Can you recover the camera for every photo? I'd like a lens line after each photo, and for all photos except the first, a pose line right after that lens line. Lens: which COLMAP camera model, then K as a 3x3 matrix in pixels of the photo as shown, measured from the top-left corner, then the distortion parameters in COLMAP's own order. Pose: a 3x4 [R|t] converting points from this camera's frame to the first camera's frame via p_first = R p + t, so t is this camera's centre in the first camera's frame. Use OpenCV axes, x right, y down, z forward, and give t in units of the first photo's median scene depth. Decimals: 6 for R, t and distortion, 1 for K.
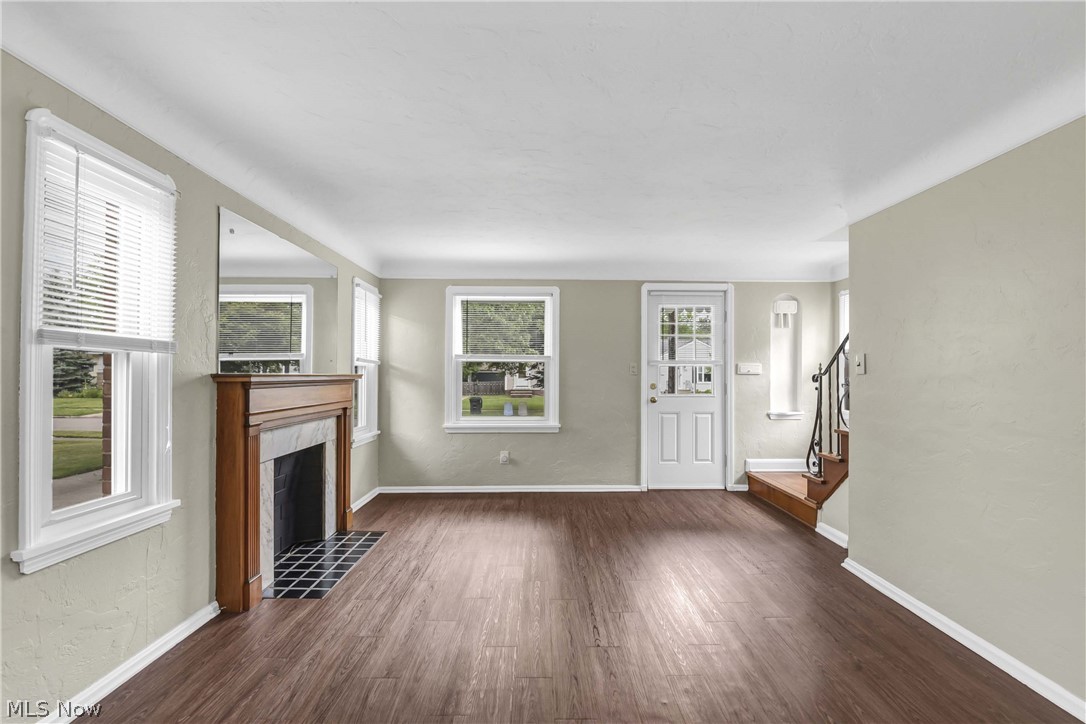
lens RADIAL K [[494.6, 0, 546.4], [0, 494.6, 368.9], [0, 0, 1]] dist [-0.012286, -0.009010]
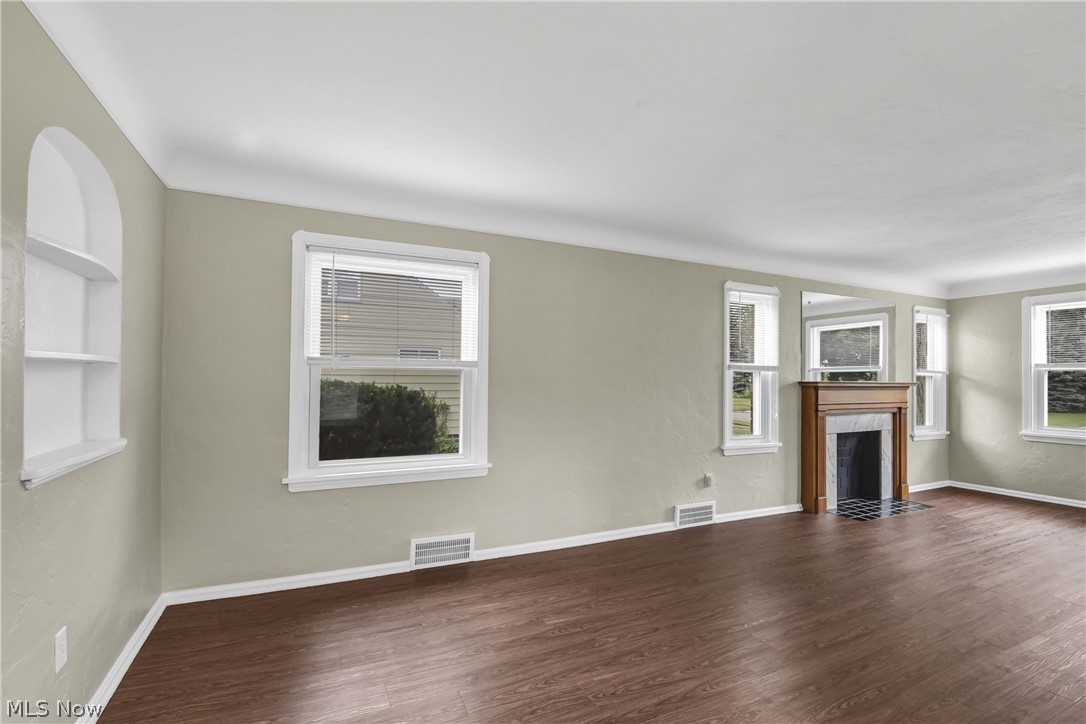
lens RADIAL K [[468.4, 0, 545.9], [0, 468.4, 370.1], [0, 0, 1]] dist [-0.016188, -0.000446]
pose [[0.393759, -0.015851, -0.919077, 0.380901], [0.003235, 0.999869, -0.015859, -0.005811], [0.919208, 0.003272, 0.393758, -0.391199]]
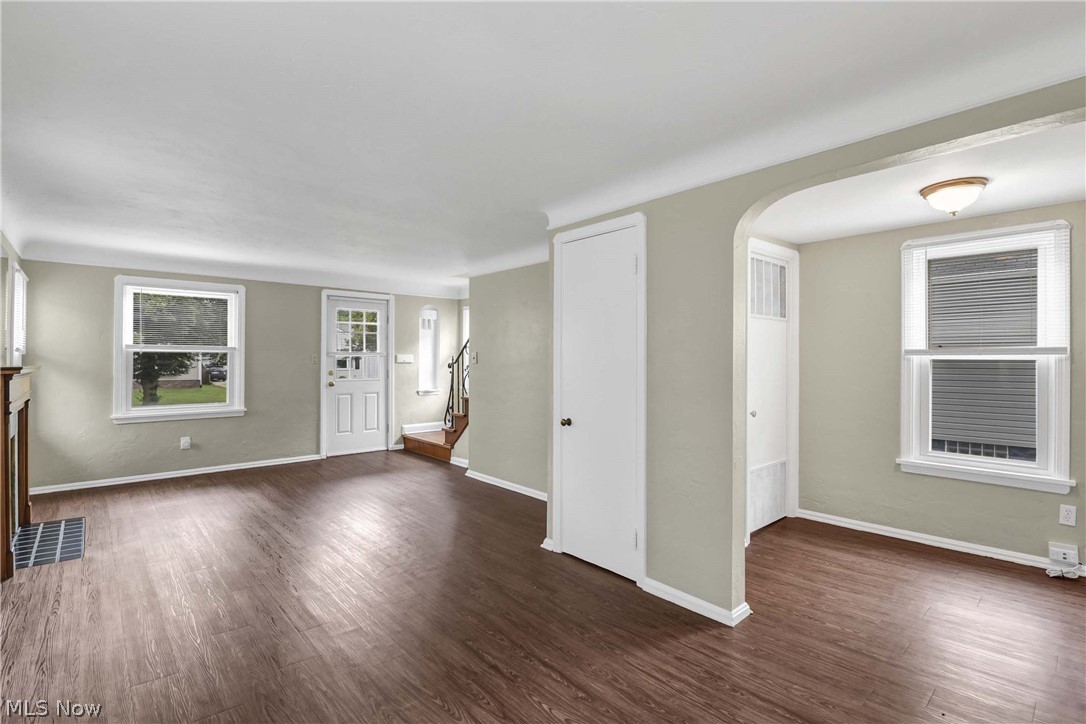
lens RADIAL K [[520.9, 0, 543.0], [0, 520.9, 362.0], [0, 0, 1]] dist [-0.000413, -0.000237]
pose [[0.767413, -0.004104, 0.641140, -0.285171], [-0.004215, 0.999926, 0.011447, -0.012616], [-0.641139, -0.011487, 0.767339, -0.455468]]
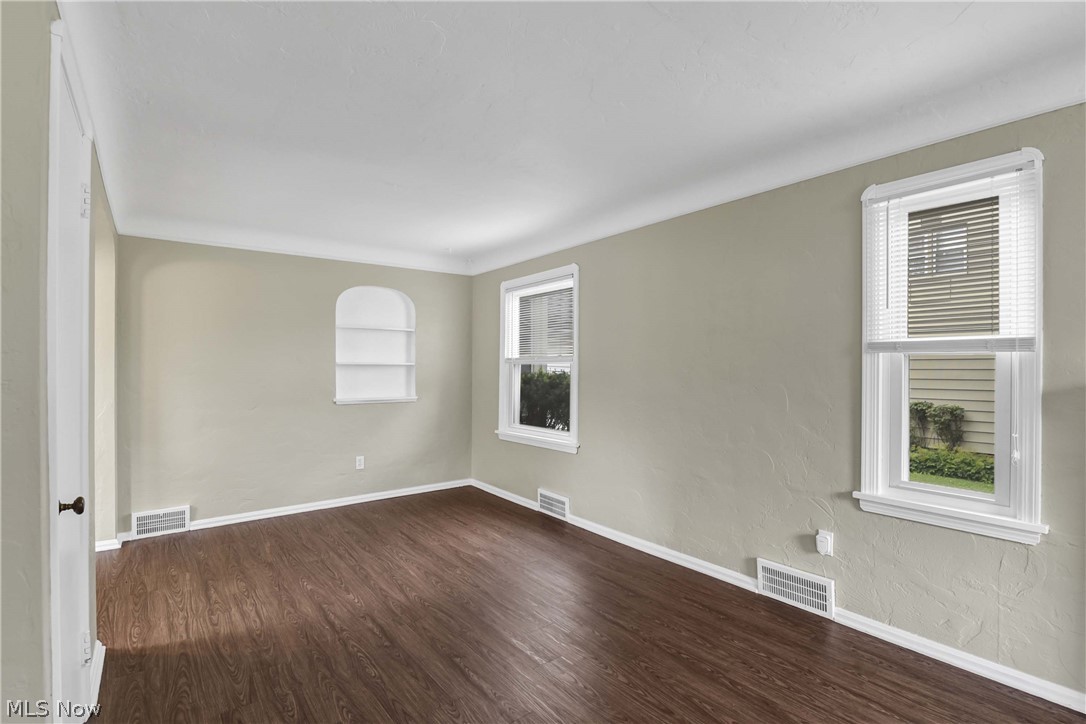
lens RADIAL K [[525.8, 0, 577.9], [0, 525.8, 364.8], [0, 0, 1]] dist [-0.001842, -0.000764]
pose [[-0.789998, -0.012292, -0.612986, 0.243963], [0.000675, 0.999781, -0.020918, 0.006244], [0.613109, -0.016939, -0.789817, 0.697559]]
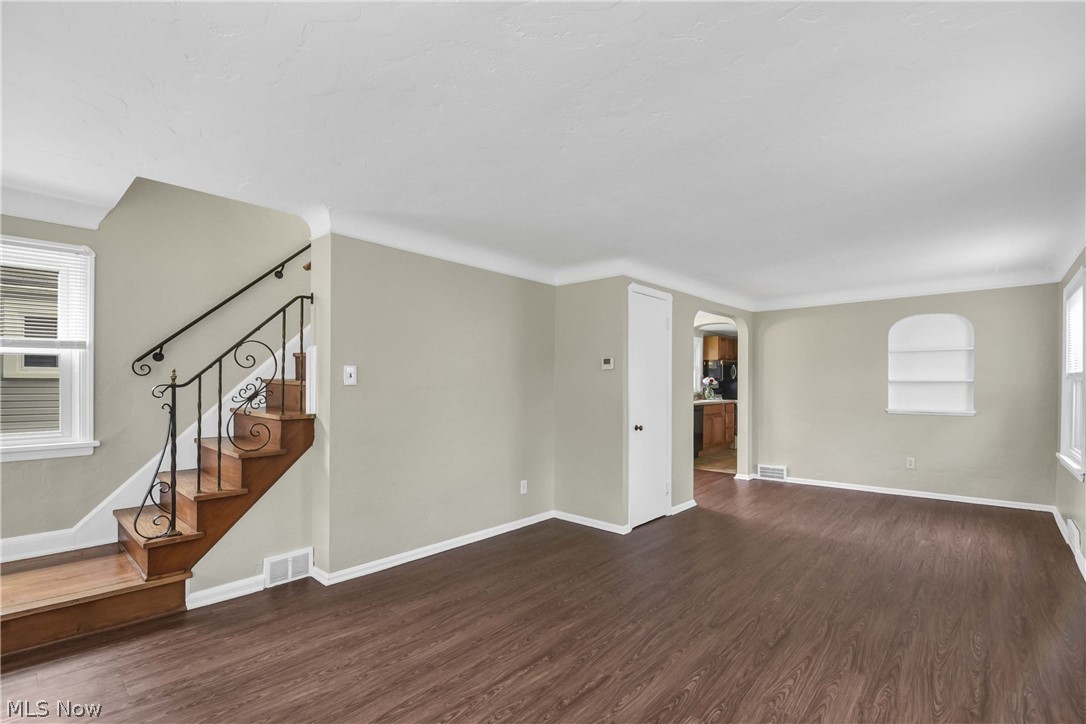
lens RADIAL K [[518.0, 0, 541.6], [0, 518.0, 382.8], [0, 0, 1]] dist [-0.010638, -0.000416]
pose [[-0.746575, -0.010682, 0.665216, -0.301929], [-0.015704, 0.999875, -0.001568, 0.002611], [-0.665116, -0.011617, -0.746649, 1.186663]]
